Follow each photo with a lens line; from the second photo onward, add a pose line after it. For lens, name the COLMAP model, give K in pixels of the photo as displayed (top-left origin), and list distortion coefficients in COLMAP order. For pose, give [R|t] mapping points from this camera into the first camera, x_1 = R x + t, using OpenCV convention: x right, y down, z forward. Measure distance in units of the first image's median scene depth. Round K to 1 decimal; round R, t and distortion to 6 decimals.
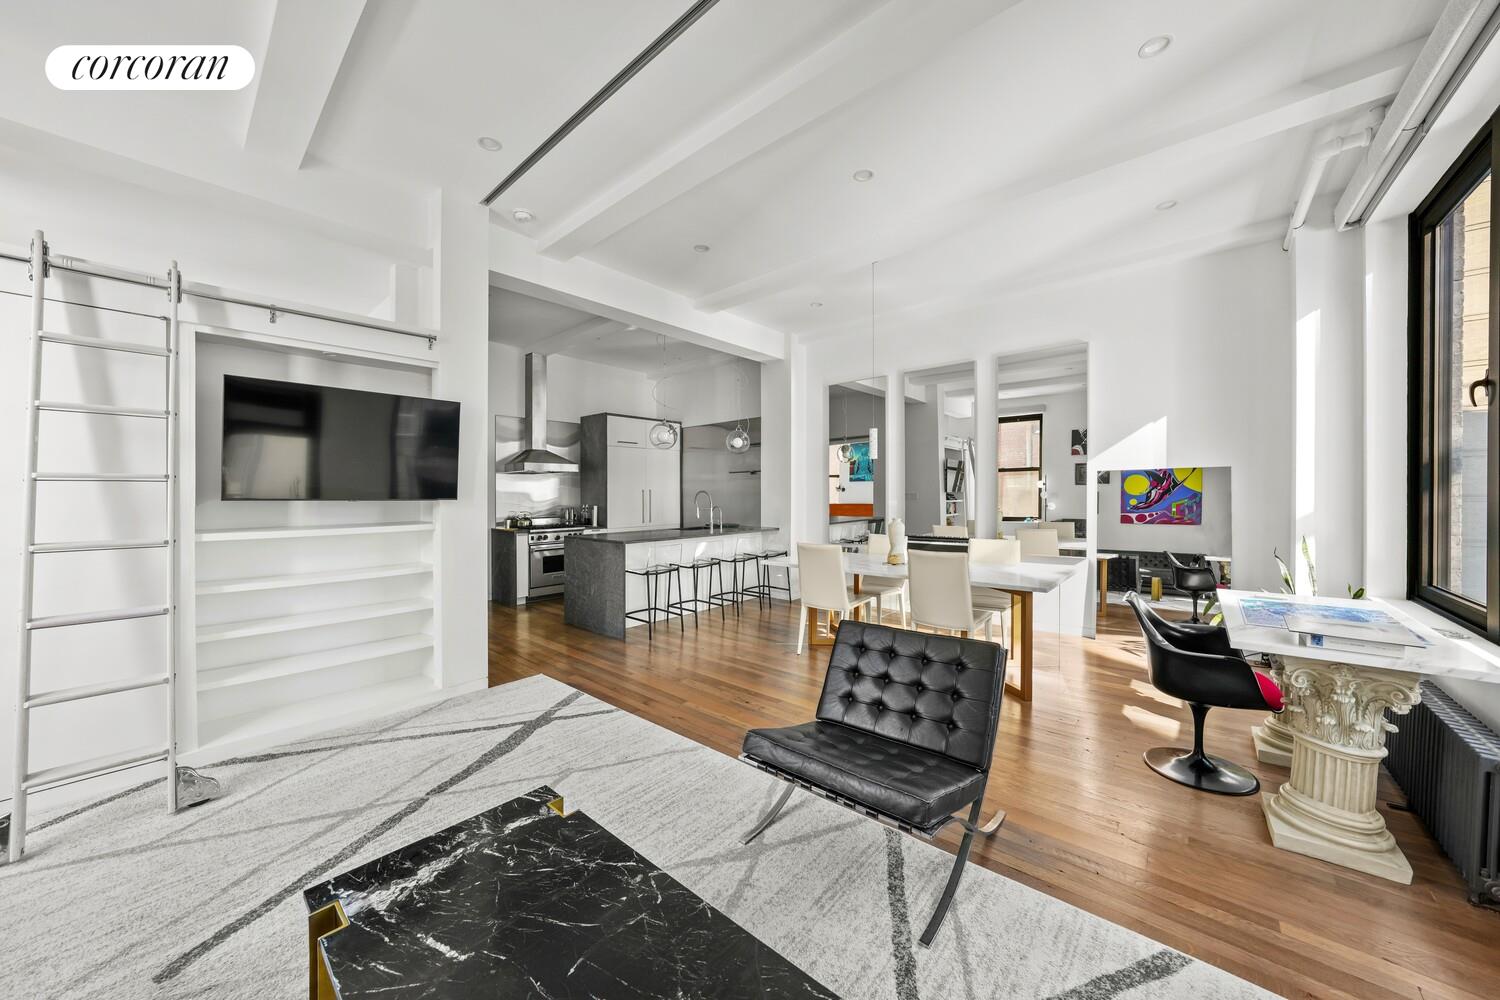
lens RADIAL K [[525.1, 0, 750.1], [0, 525.1, 496.6], [0, 0, 1]] dist [-0.018564, 0.002484]
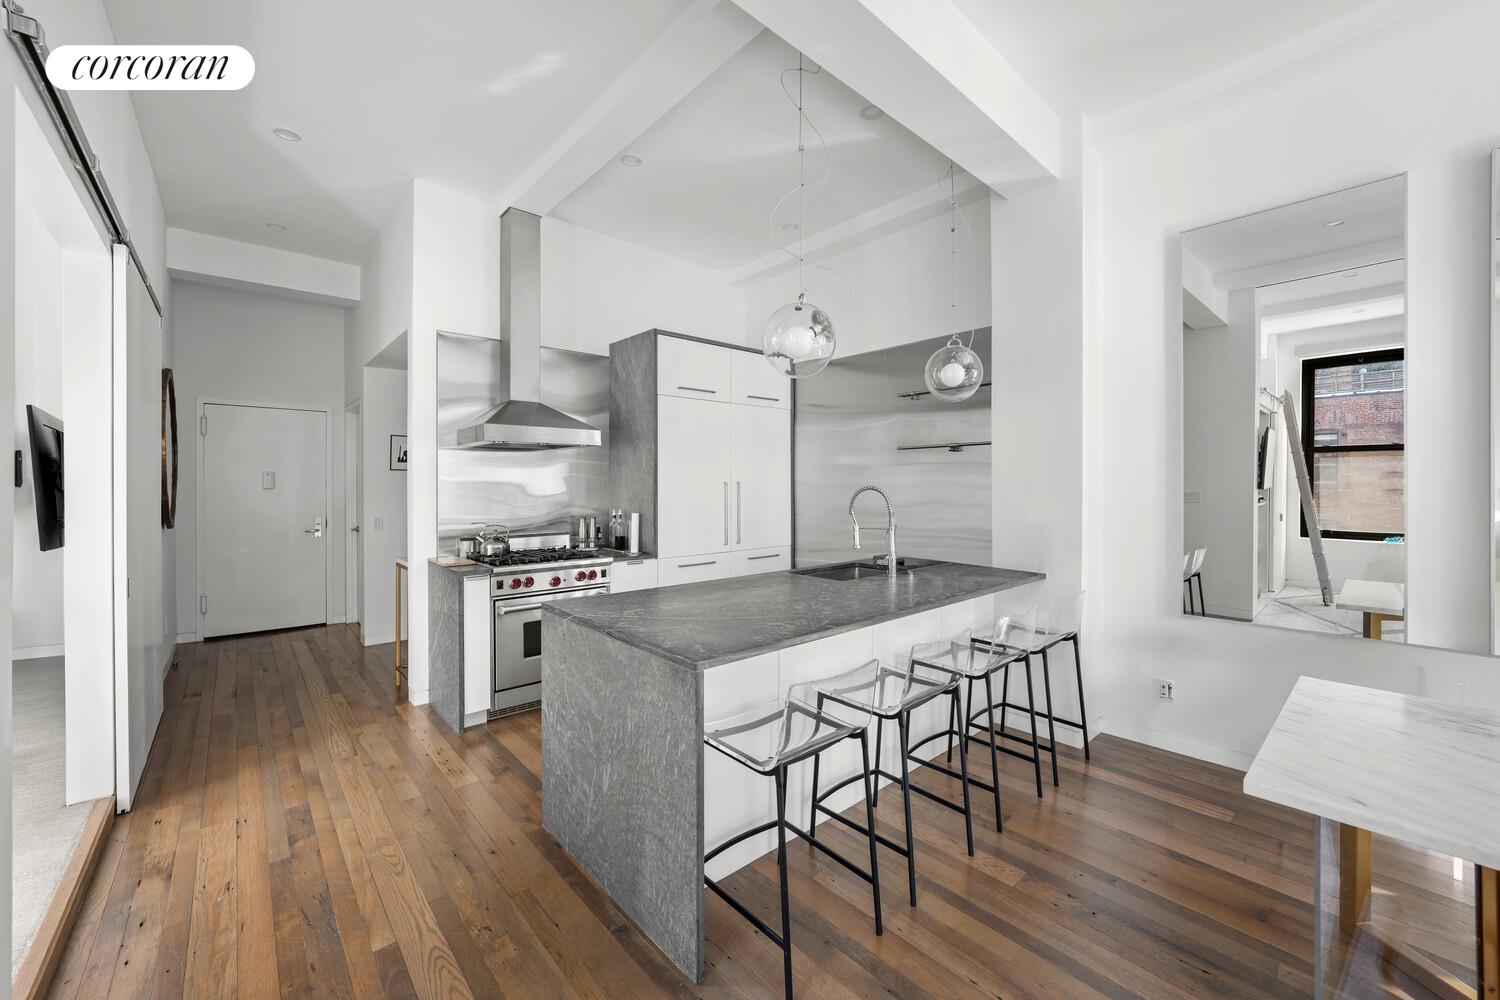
lens RADIAL K [[587.8, 0, 746.8], [0, 587.8, 488.2], [0, 0, 1]] dist [-0.013675, 0.002703]
pose [[0.991926, 0.007791, -0.126578, -0.129342], [-0.007224, 0.999962, 0.004938, -0.011608], [0.126612, -0.003984, 0.991944, 0.503101]]
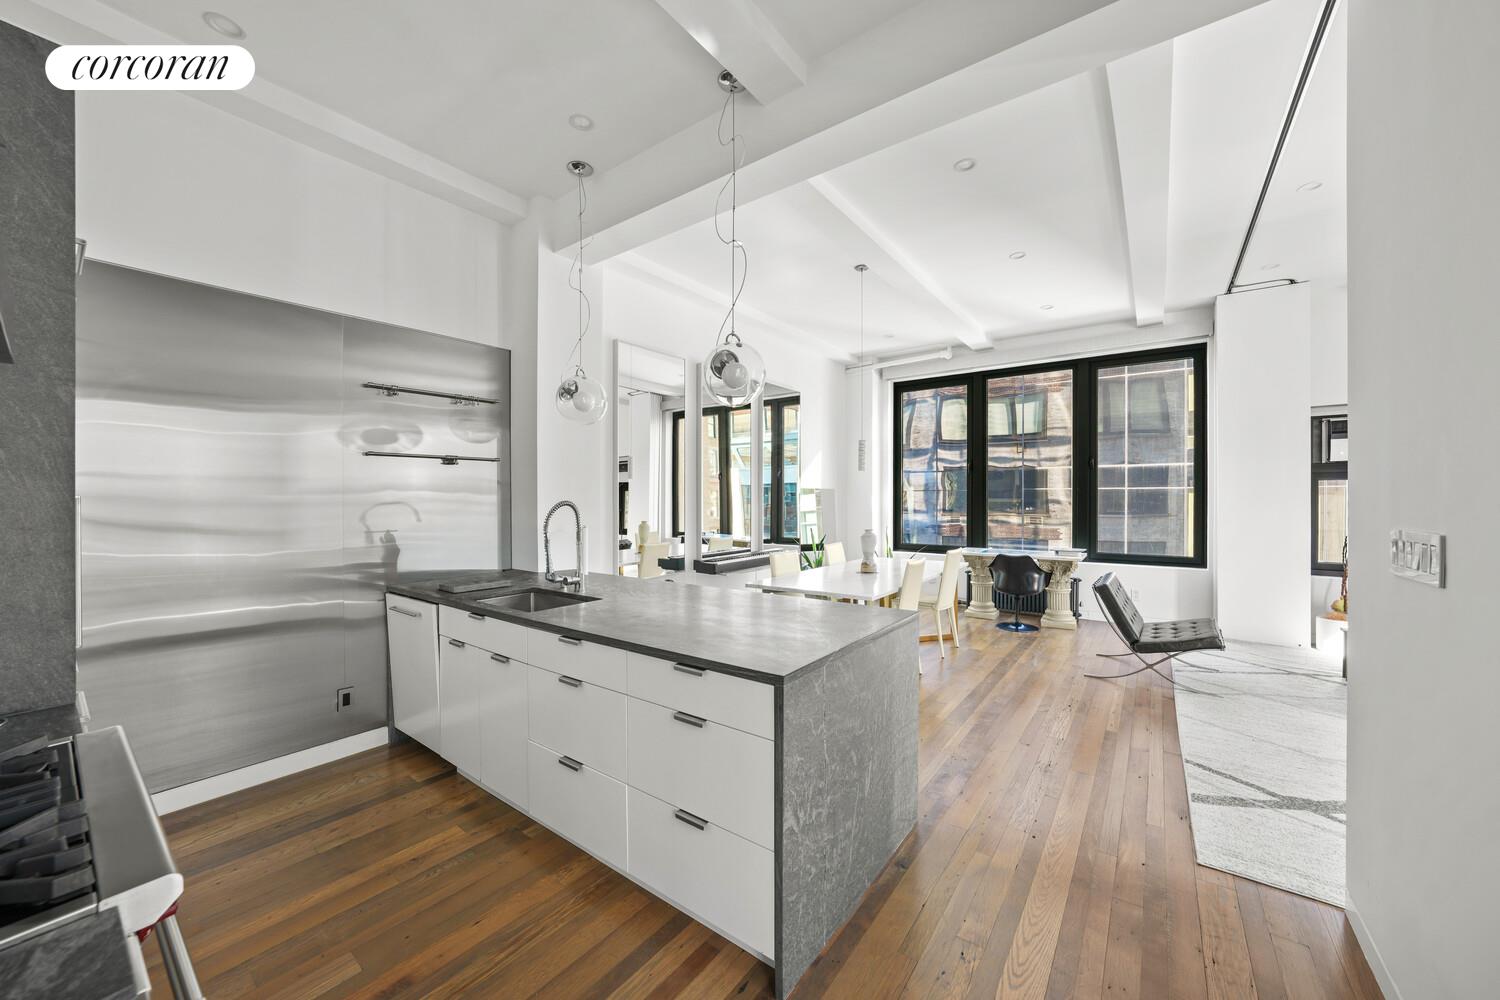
lens RADIAL K [[547.3, 0, 757.8], [0, 547.3, 505.9], [0, 0, 1]] dist [-0.011603, 0.001001]
pose [[-0.086721, -0.006497, 0.996211, -0.532861], [0.006367, 0.999955, 0.007076, -0.010543], [-0.996212, 0.006957, -0.086676, 0.883203]]
